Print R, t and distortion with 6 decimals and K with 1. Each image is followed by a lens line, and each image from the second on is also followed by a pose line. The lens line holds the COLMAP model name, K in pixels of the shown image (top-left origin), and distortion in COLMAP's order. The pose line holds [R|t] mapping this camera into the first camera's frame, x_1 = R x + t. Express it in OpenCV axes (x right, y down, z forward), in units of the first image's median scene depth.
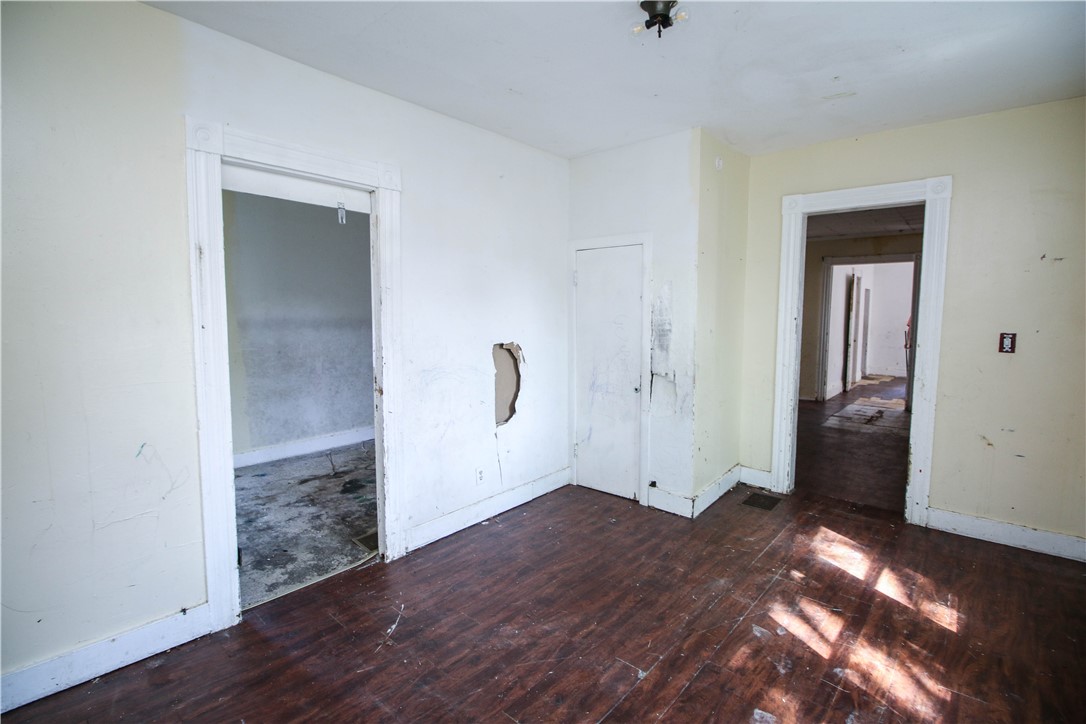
lens RADIAL K [[525.9, 0, 543.1], [0, 525.9, 351.1], [0, 0, 1]] dist [-0.000886, -0.012924]
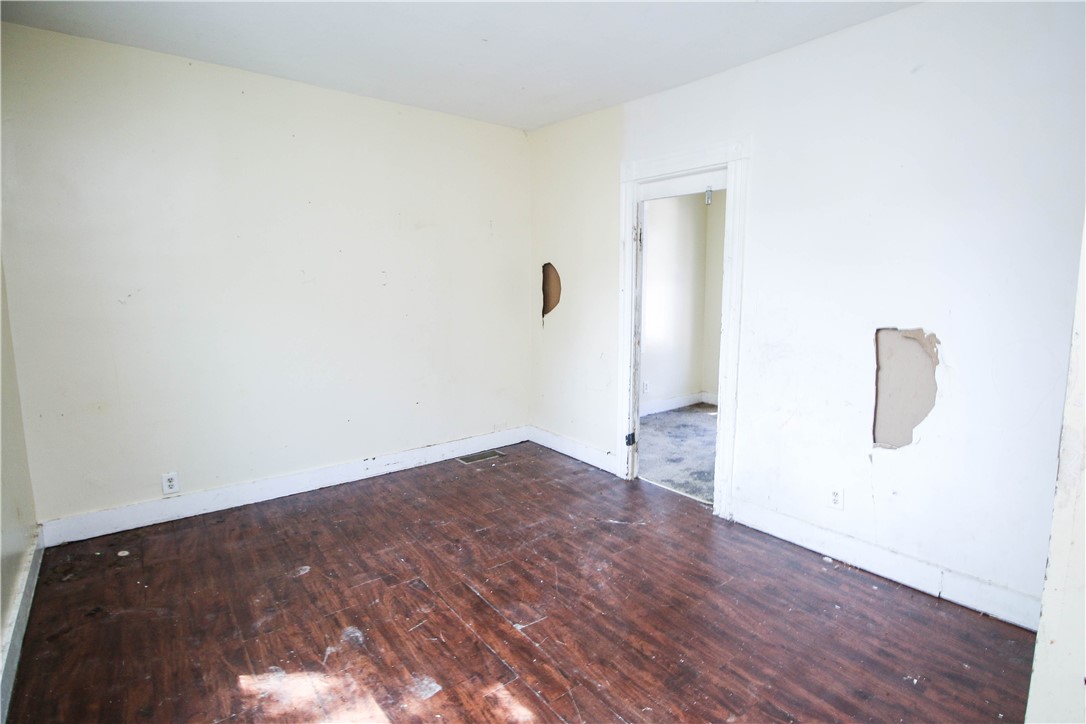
lens RADIAL K [[525.9, 0, 543.1], [0, 525.9, 351.1], [0, 0, 1]] dist [-0.000886, -0.012924]
pose [[-0.196274, 0.121969, -0.972934, 0.862056], [-0.080898, 0.986837, 0.140031, -0.056152], [0.977206, 0.106193, -0.183823, 0.903201]]
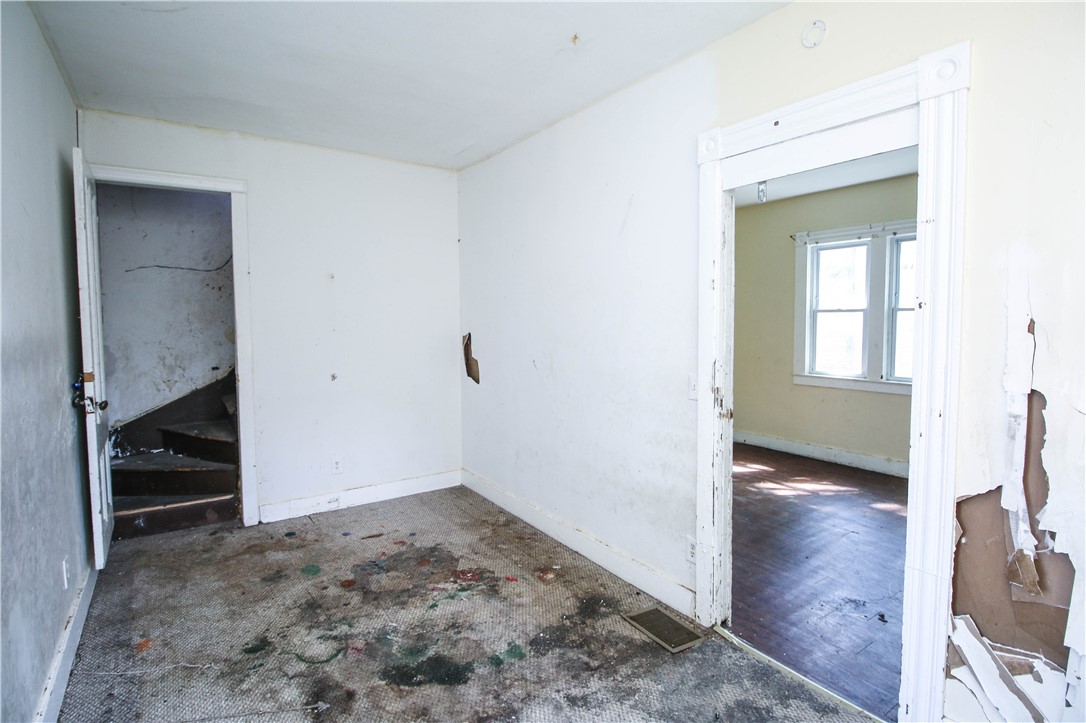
lens RADIAL K [[525.9, 0, 543.1], [0, 525.9, 350.6], [0, 0, 1]] dist [-0.000886, -0.012924]
pose [[0.229104, -0.065140, 0.971220, -1.275575], [0.080077, 0.995638, 0.047888, -0.110327], [-0.970103, 0.066801, 0.233321, 1.177796]]
